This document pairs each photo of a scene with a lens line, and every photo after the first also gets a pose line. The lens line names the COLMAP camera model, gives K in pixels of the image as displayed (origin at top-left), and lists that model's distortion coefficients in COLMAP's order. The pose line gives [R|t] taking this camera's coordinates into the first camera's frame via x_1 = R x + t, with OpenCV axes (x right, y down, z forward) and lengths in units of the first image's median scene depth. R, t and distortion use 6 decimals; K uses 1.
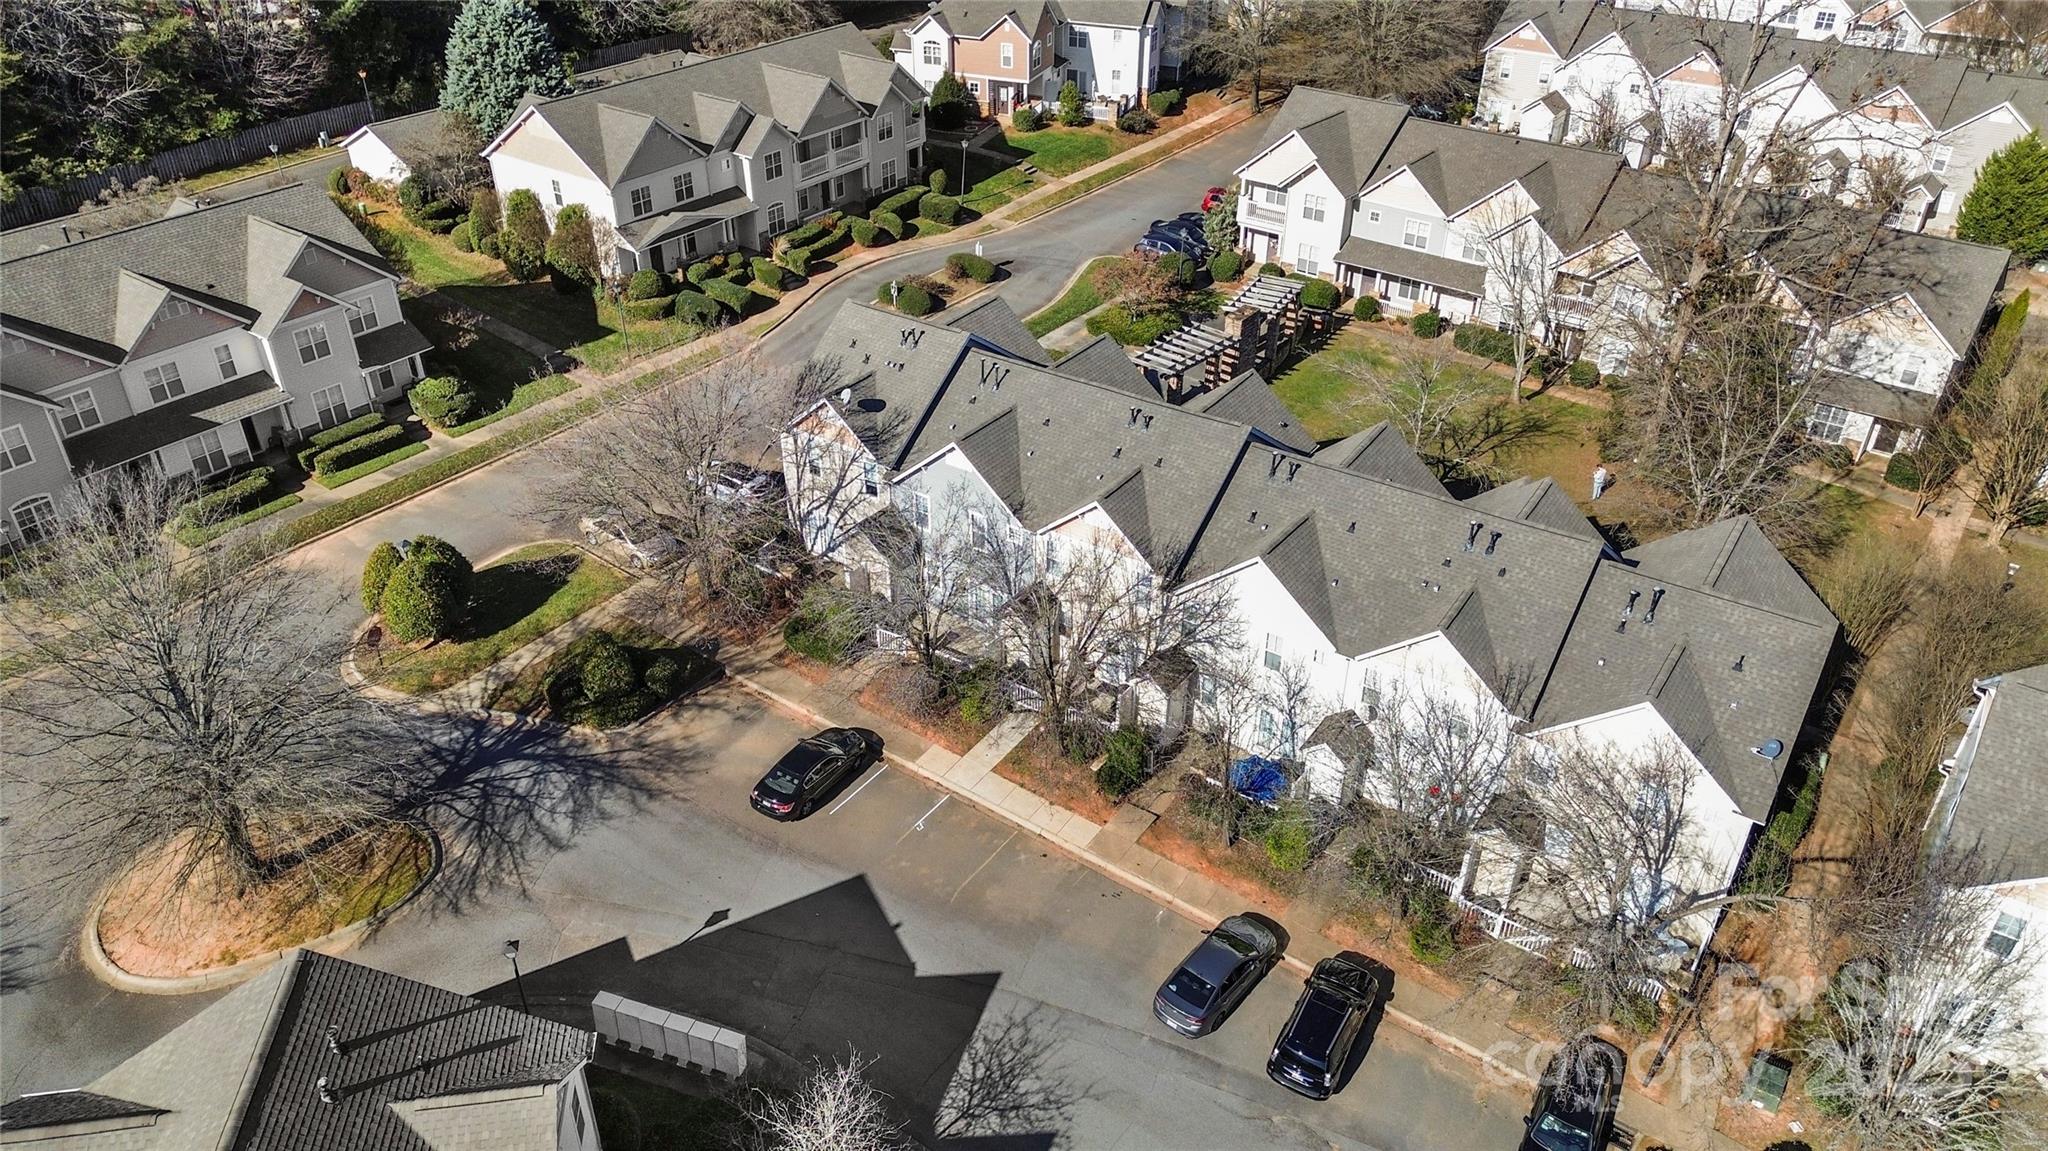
lens RADIAL K [[1488.6, 0, 1023.9], [0, 1488.6, 574.5], [0, 0, 1]] dist [0.002244, 0.000183]
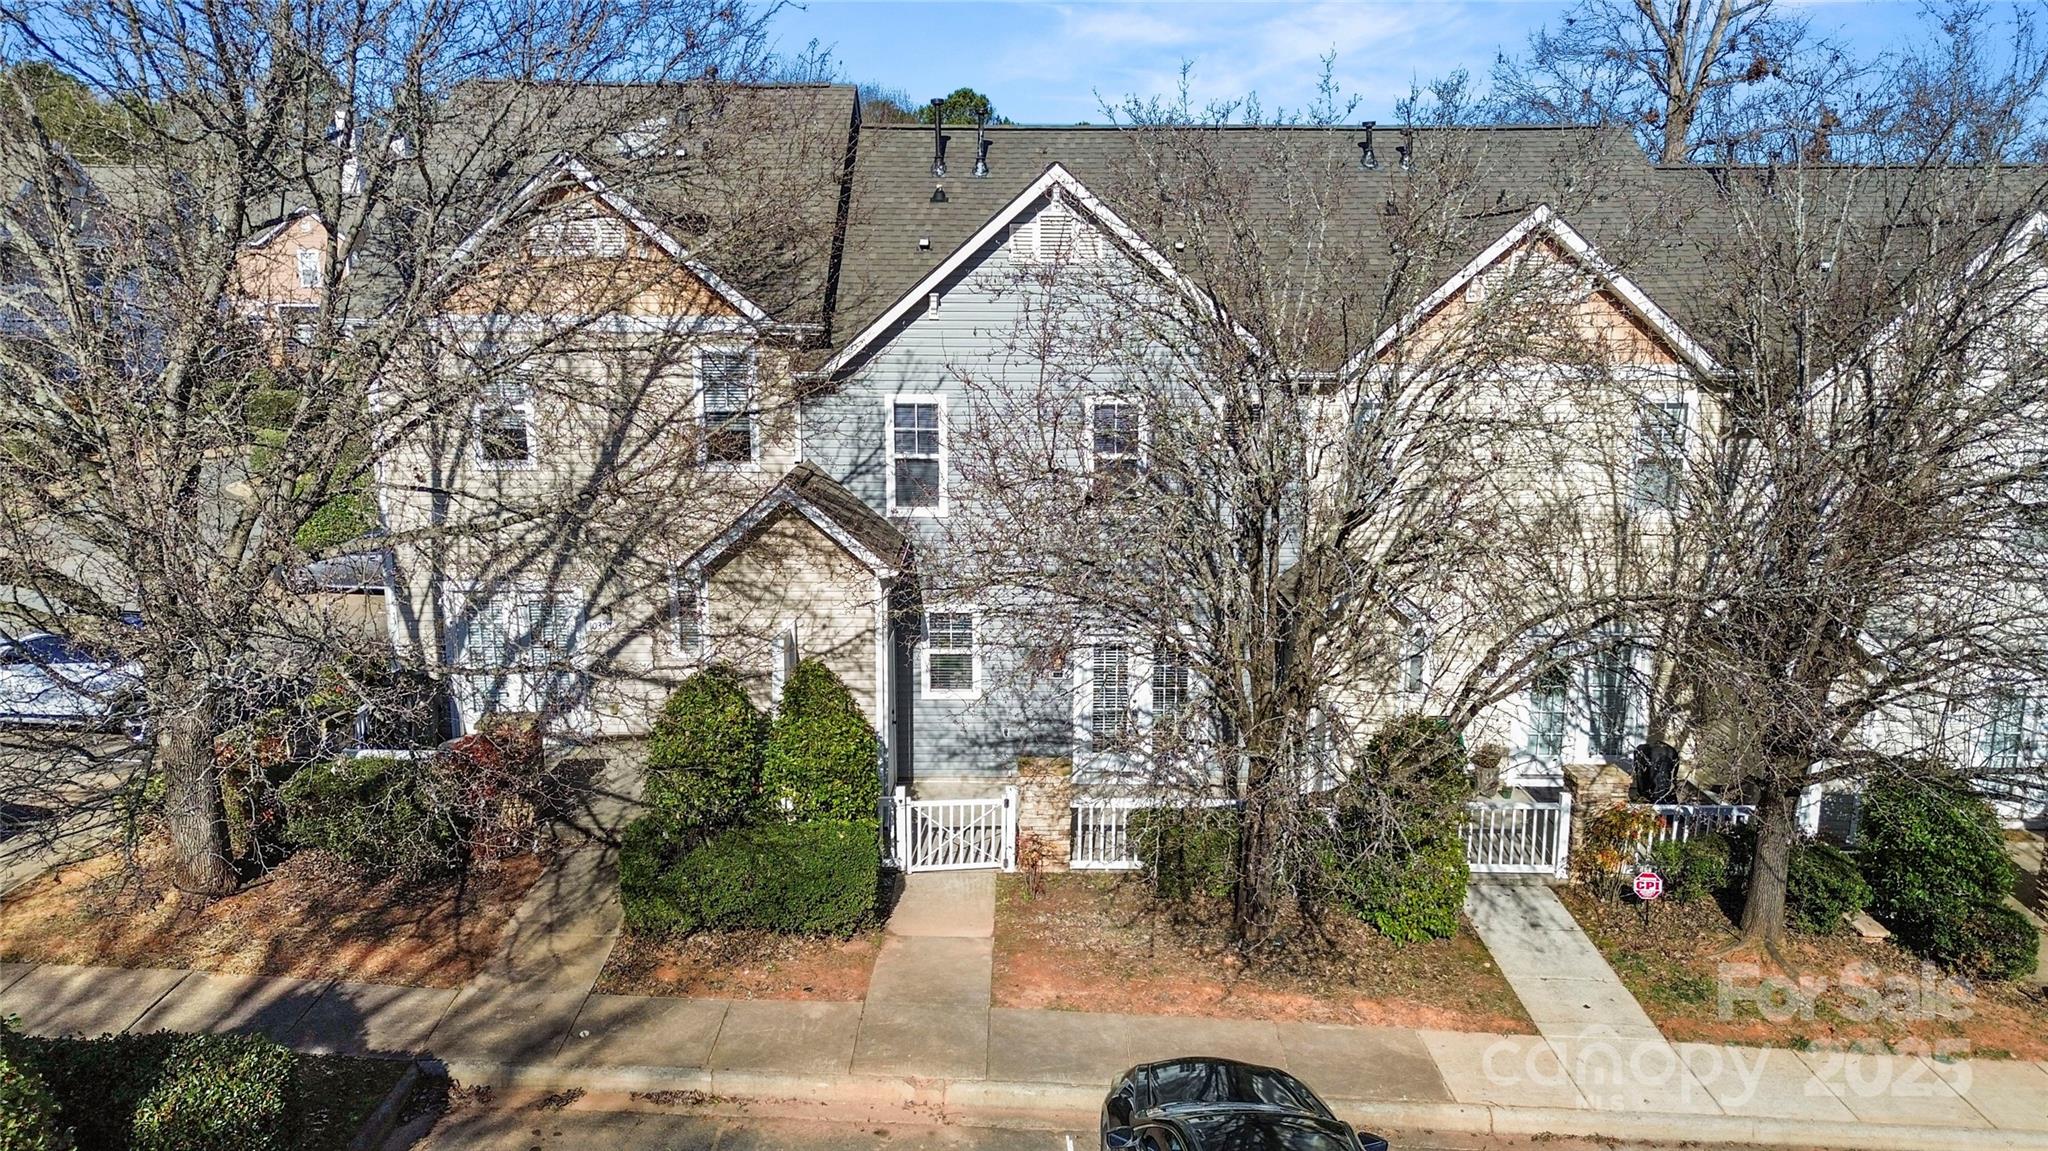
lens RADIAL K [[1488.6, 0, 1024.8], [0, 1488.6, 577.6], [0, 0, 1]] dist [0.002244, 0.000183]
pose [[0.818892, -0.116024, 0.562099, -0.234115], [0.307310, 0.915777, -0.258676, 0.076382], [-0.484744, 0.384567, 0.785577, 0.696667]]
